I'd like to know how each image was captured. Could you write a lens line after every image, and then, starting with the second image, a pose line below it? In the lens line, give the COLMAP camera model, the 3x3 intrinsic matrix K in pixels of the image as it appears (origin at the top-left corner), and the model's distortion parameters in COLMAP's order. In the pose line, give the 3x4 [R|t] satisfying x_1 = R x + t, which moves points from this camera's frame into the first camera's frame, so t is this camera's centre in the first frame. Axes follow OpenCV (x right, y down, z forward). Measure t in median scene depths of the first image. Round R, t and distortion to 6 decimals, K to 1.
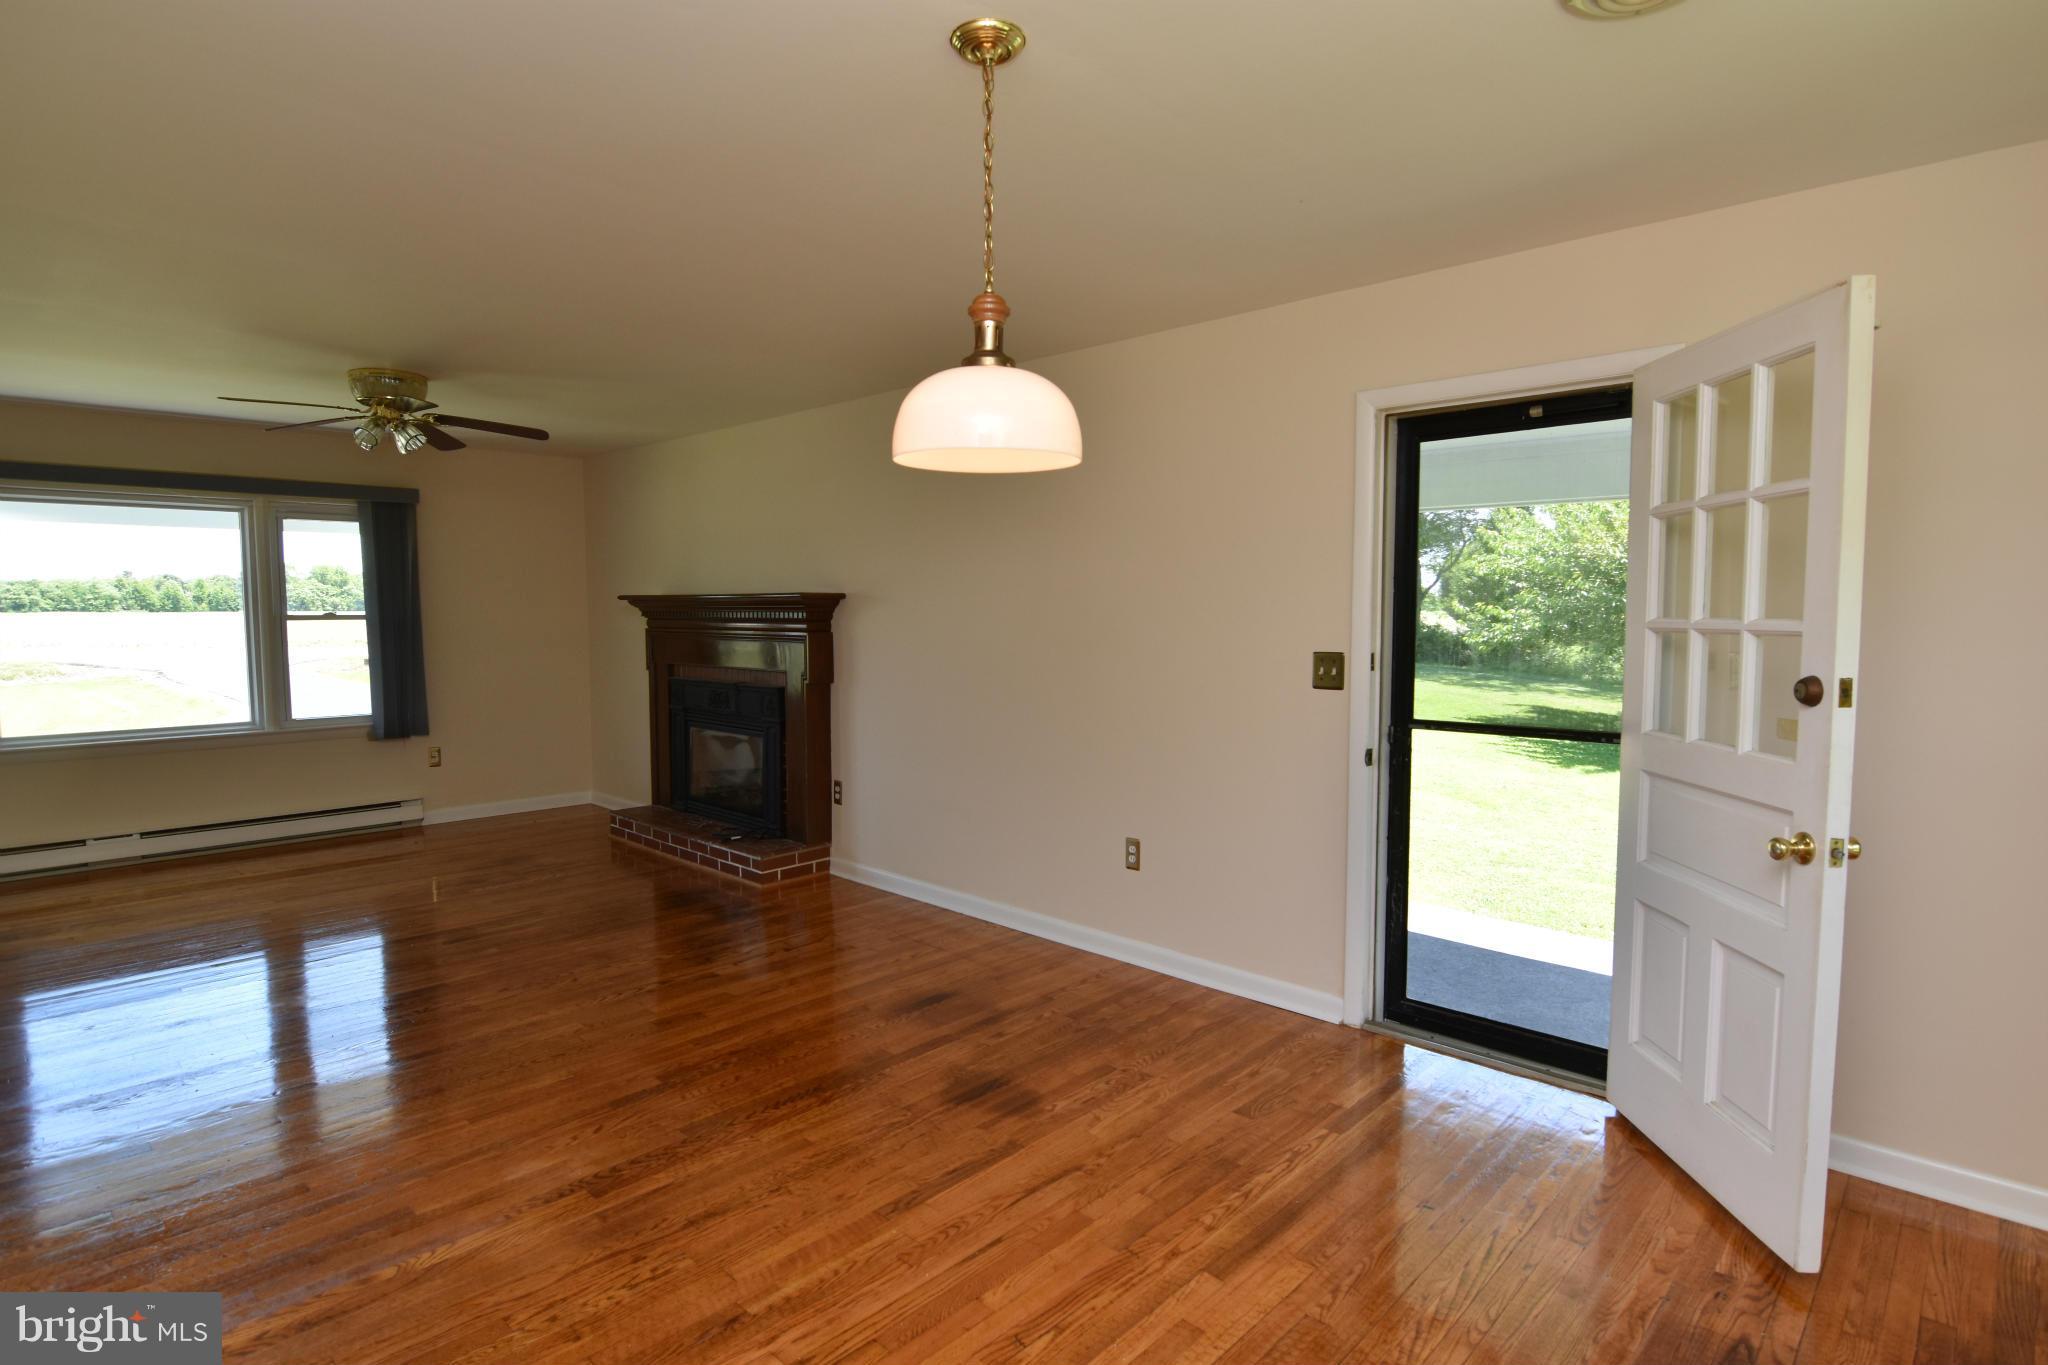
lens RADIAL K [[1046.6, 0, 1034.2], [0, 1046.6, 680.7], [0, 0, 1]] dist [-0.011761, -0.006403]
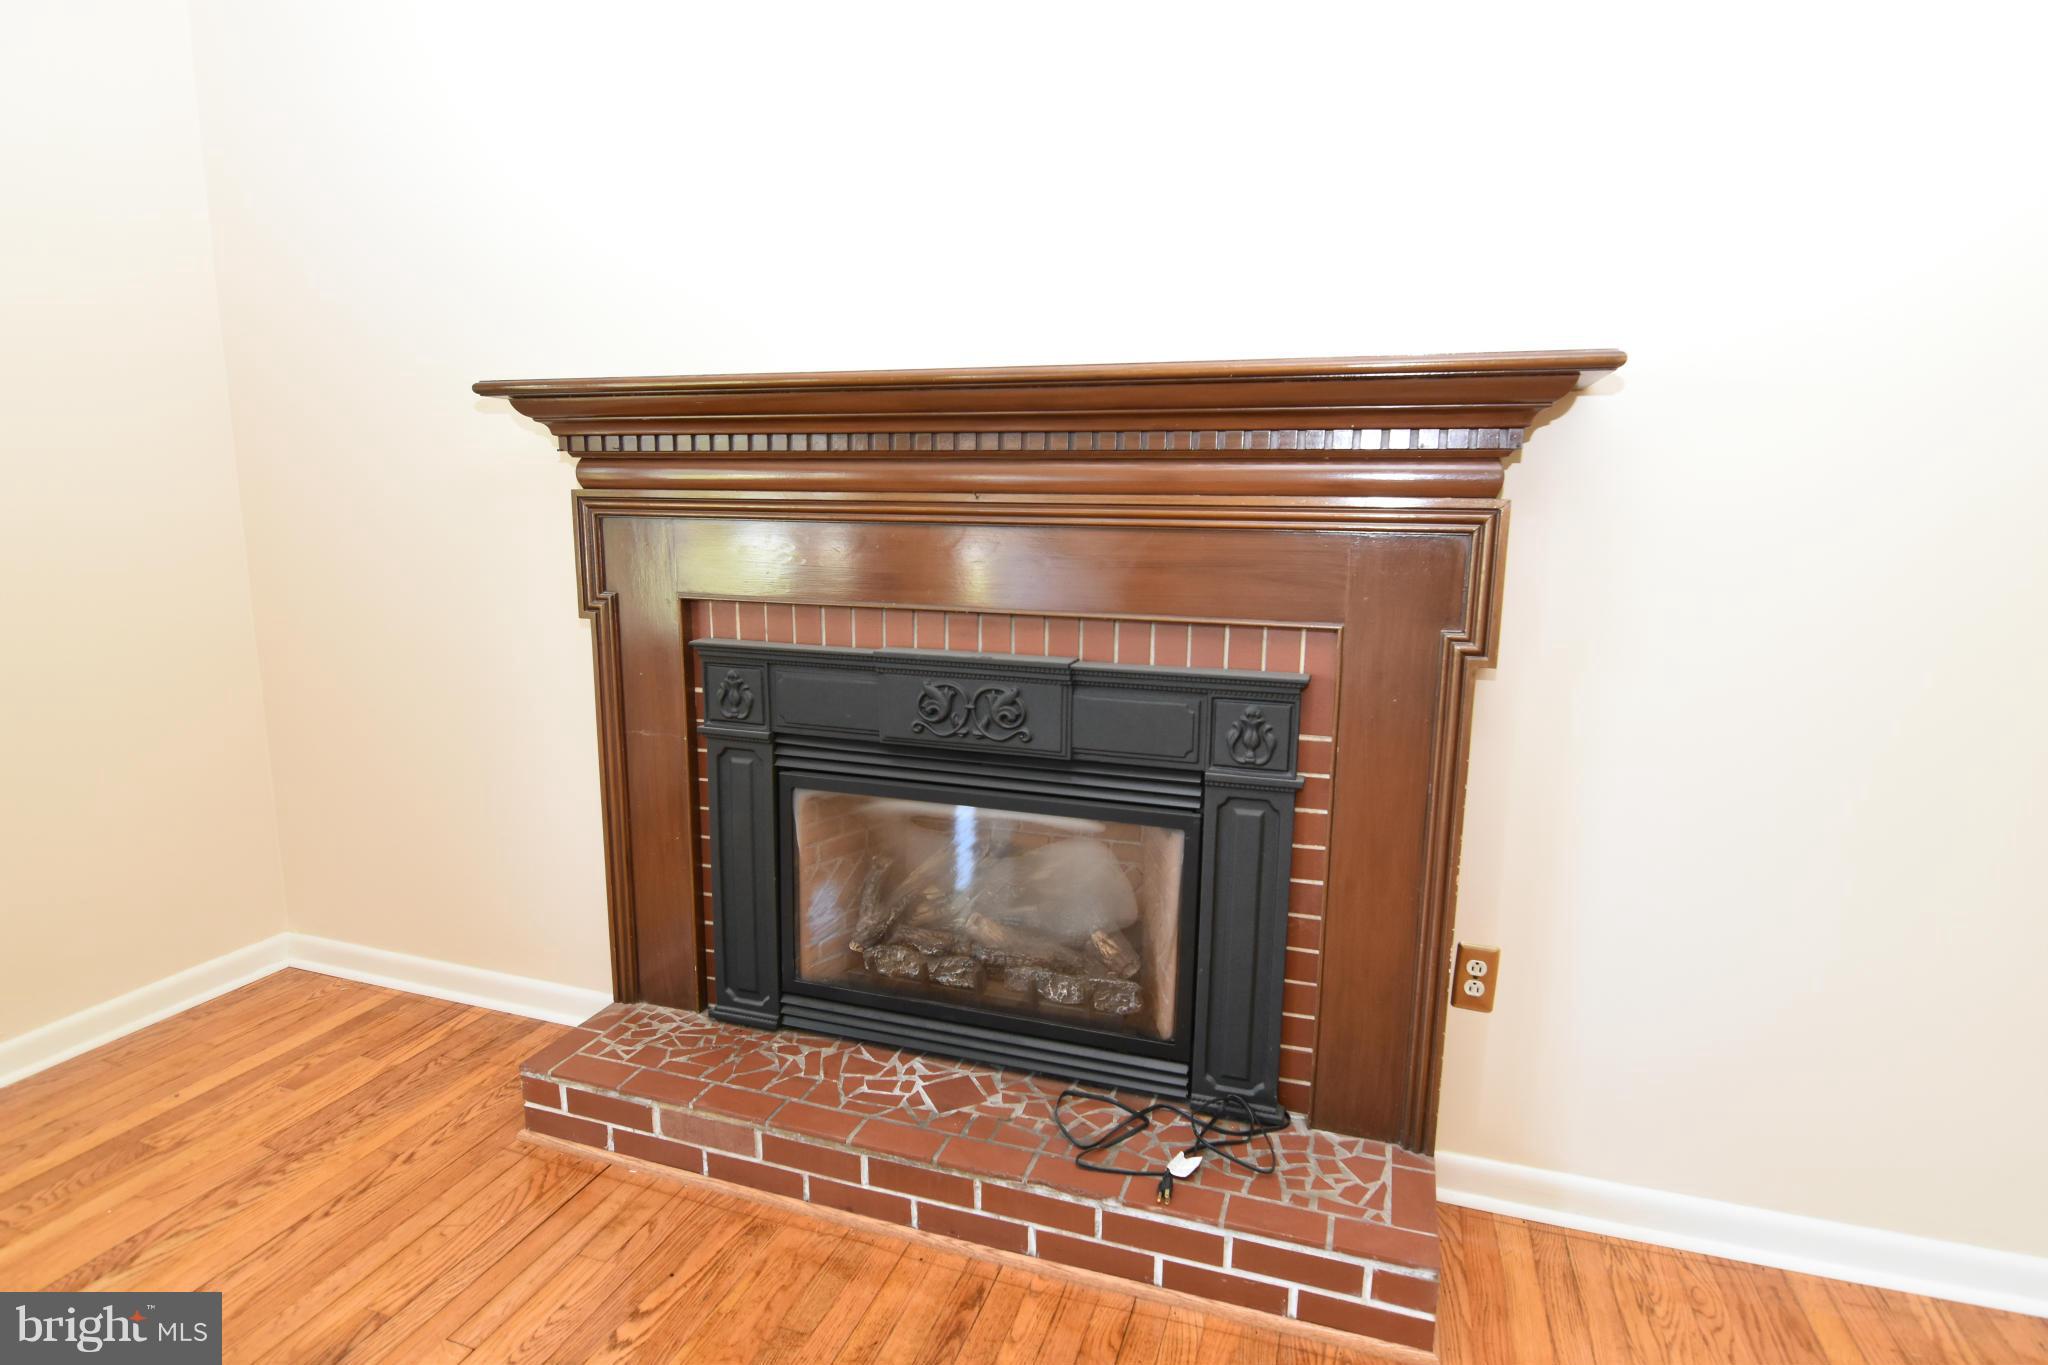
lens RADIAL K [[1046.6, 0, 1035.7], [0, 1046.6, 679.5], [0, 0, 1]] dist [-0.011761, -0.006403]
pose [[0.906400, -0.064989, 0.417391, -0.598110], [0.018686, 0.993296, 0.114080, -0.040764], [-0.422007, -0.095603, 0.901538, 1.008112]]
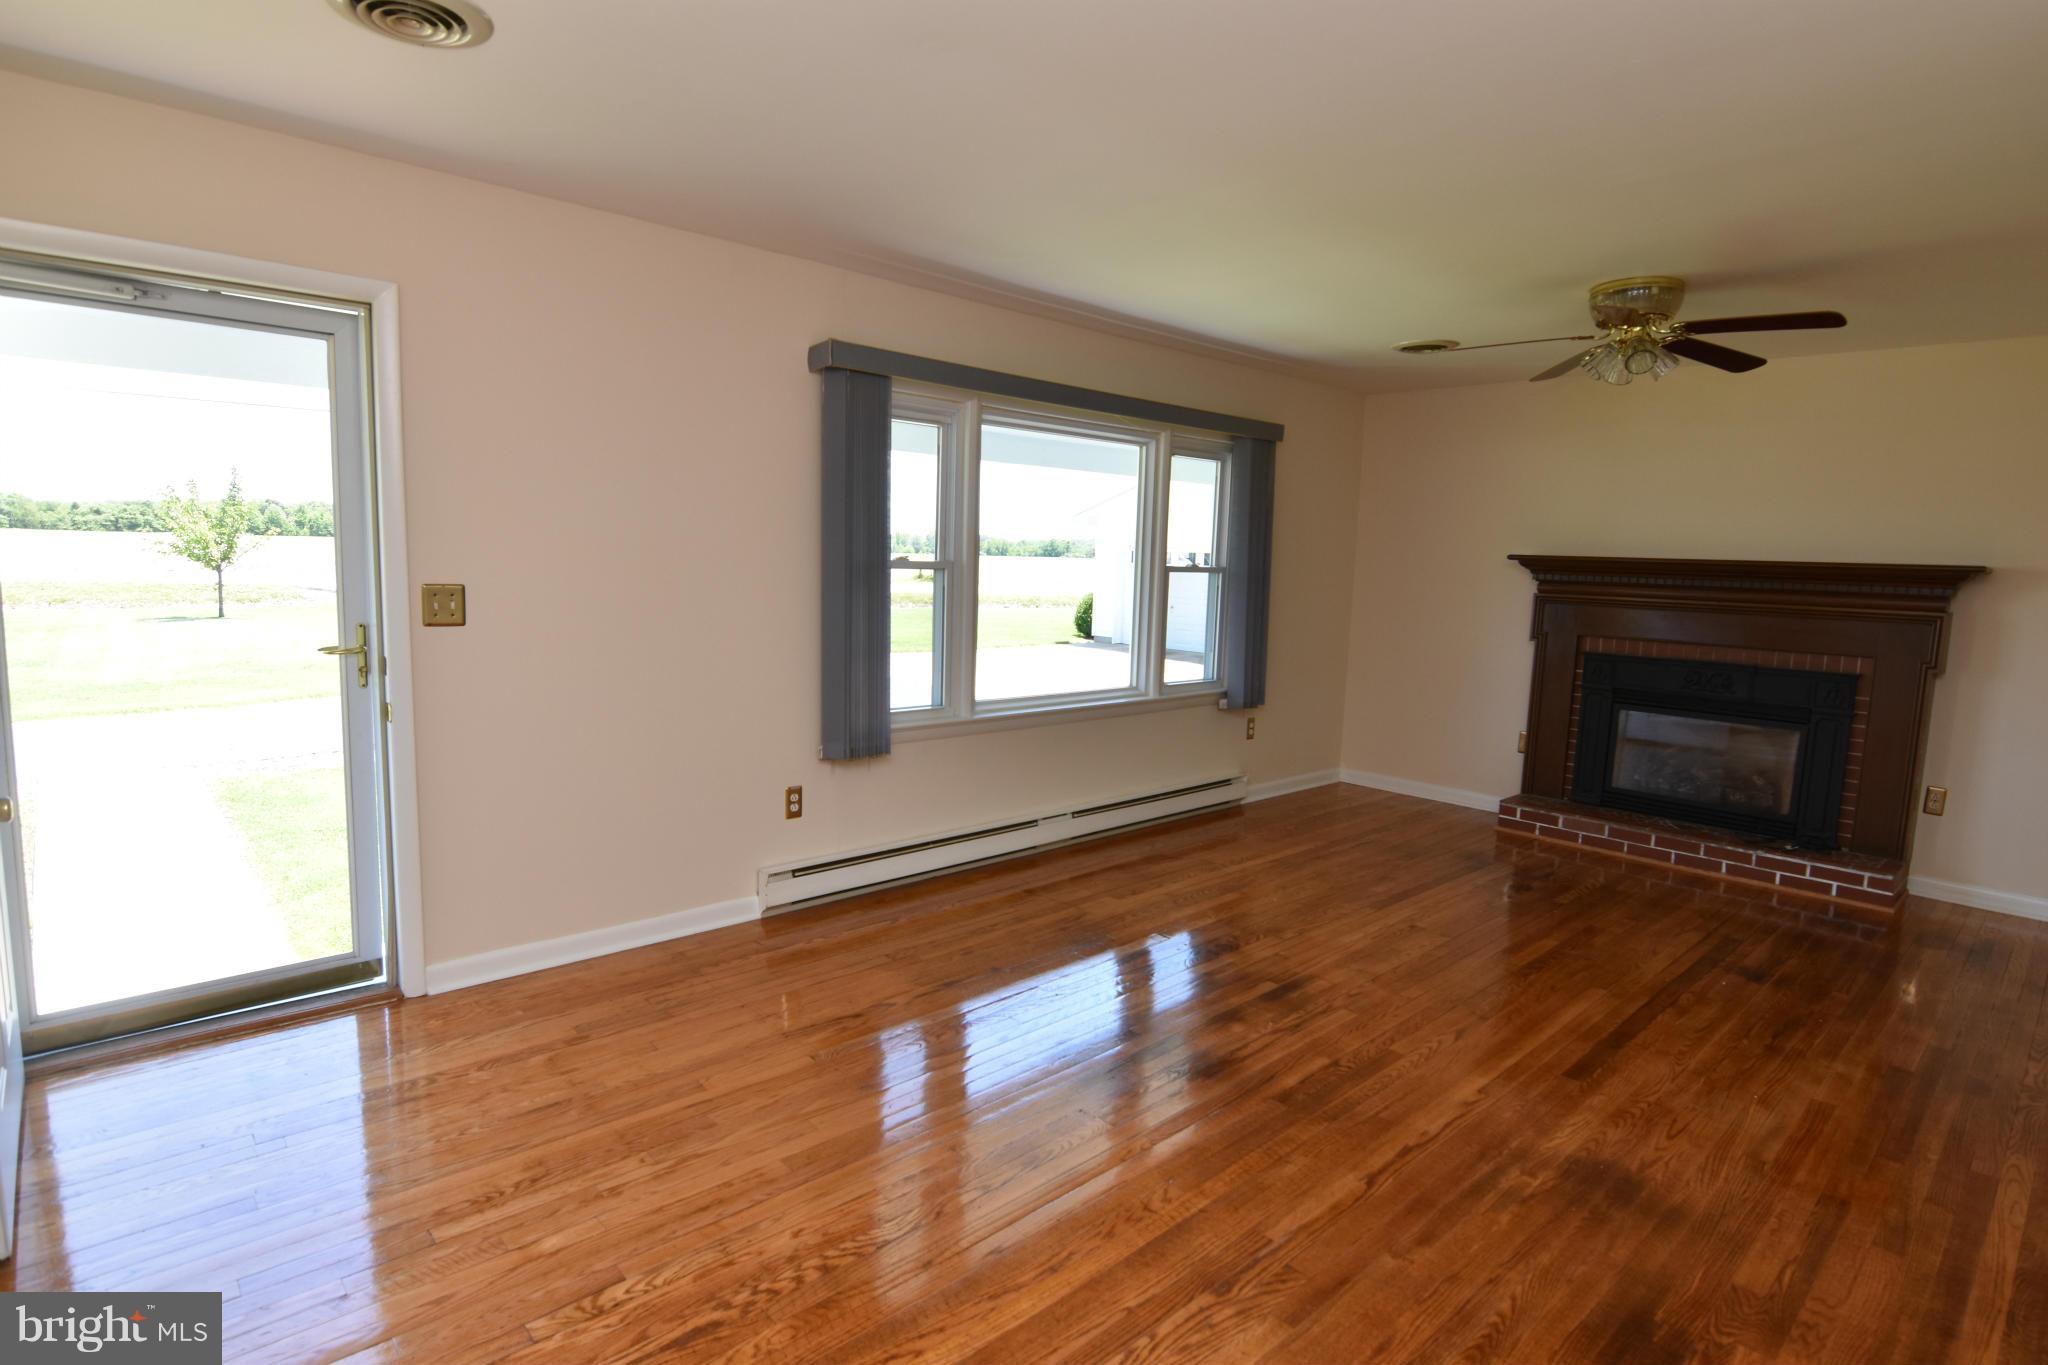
lens RADIAL K [[1046.6, 0, 1029.8], [0, 1046.6, 695.6], [0, 0, 1]] dist [-0.011761, -0.006403]
pose [[0.997567, 0.039239, -0.057619, -1.161791], [-0.035535, 0.997319, 0.063970, -0.009001], [0.059975, -0.061766, 0.996287, 0.159377]]
